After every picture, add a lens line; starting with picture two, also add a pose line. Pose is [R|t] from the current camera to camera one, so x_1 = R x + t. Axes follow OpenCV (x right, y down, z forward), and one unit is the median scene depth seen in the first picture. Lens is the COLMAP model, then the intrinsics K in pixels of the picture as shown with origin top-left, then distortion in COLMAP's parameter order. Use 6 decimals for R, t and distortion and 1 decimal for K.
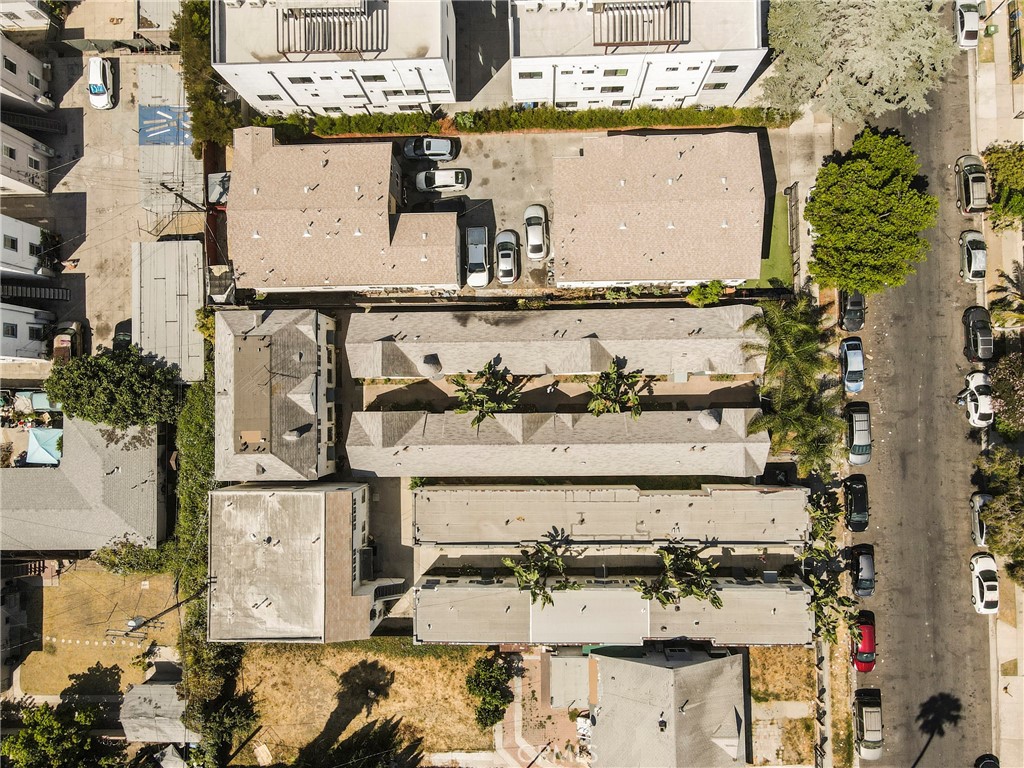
lens RADIAL K [[762.7, 0, 512.0], [0, 762.7, 384.0], [0, 0, 1]] dist [0.020056, 0.001893]
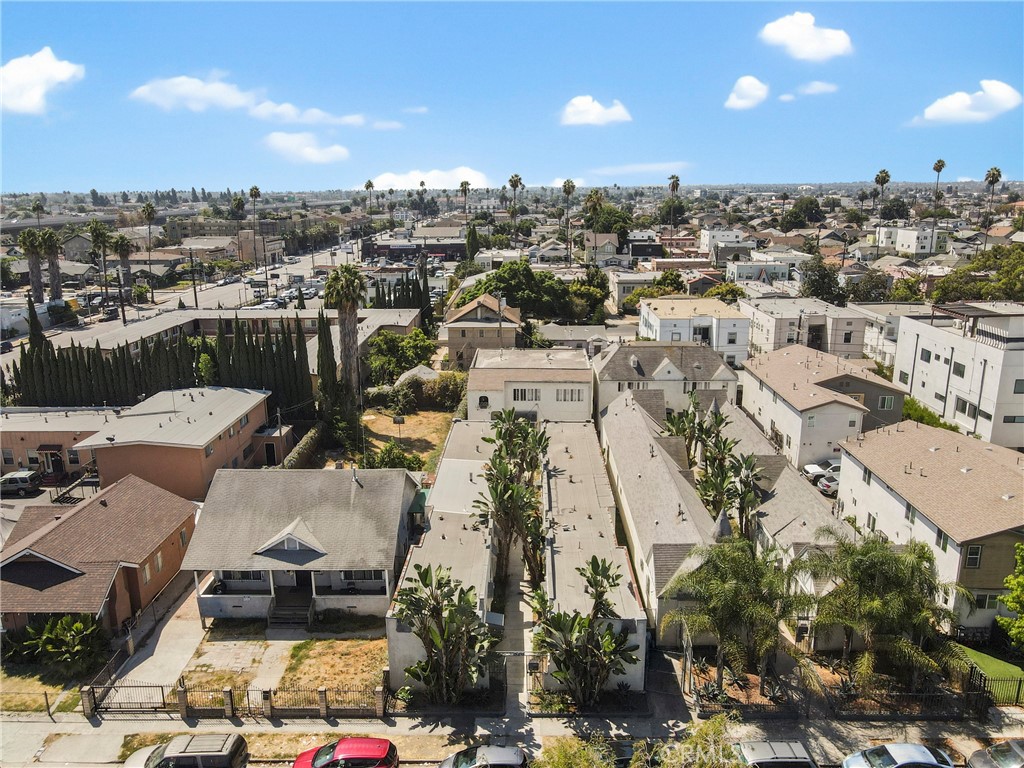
lens RADIAL K [[749.7, 0, 512.0], [0, 749.7, 384.0], [0, 0, 1]] dist [0.025909, 0.000952]
pose [[-0.035287, 0.299473, -0.953452, 0.859439], [-0.998703, 0.024477, 0.044650, 0.202049], [0.036709, 0.953791, 0.298220, 0.610686]]
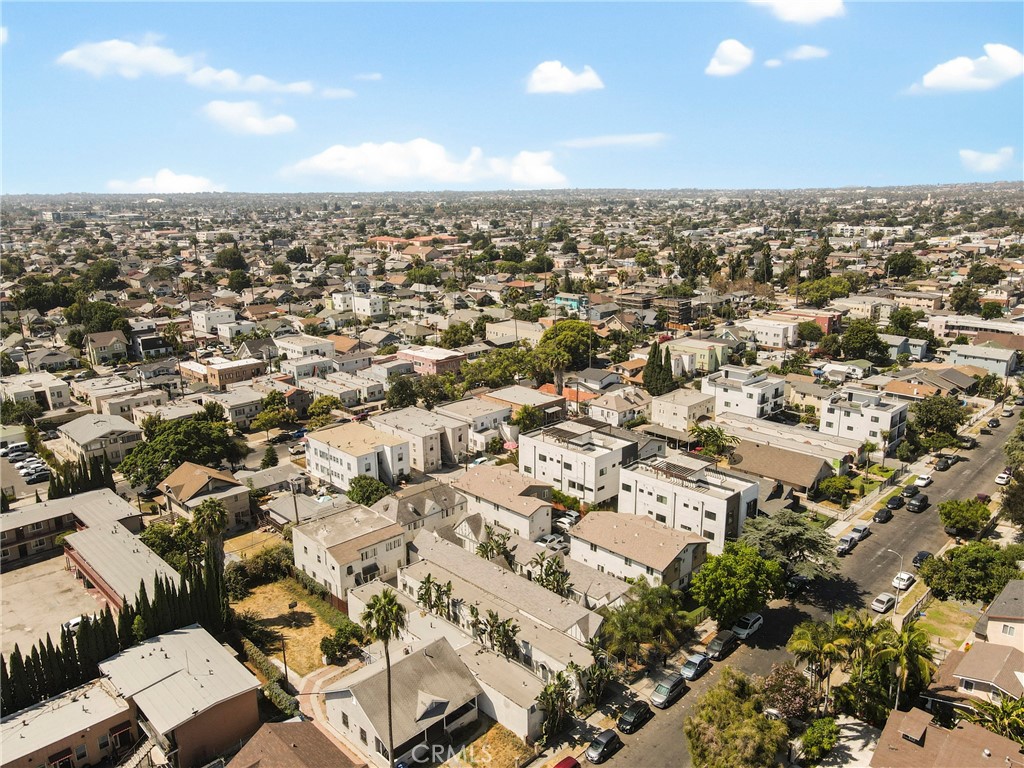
lens RADIAL K [[762.7, 0, 512.0], [0, 762.7, 384.0], [0, 0, 1]] dist [0.020056, 0.001893]
pose [[0.695690, 0.222258, -0.683093, 1.045036], [-0.718317, 0.207245, -0.664131, 1.013933], [-0.006041, 0.952707, 0.303830, 0.117604]]
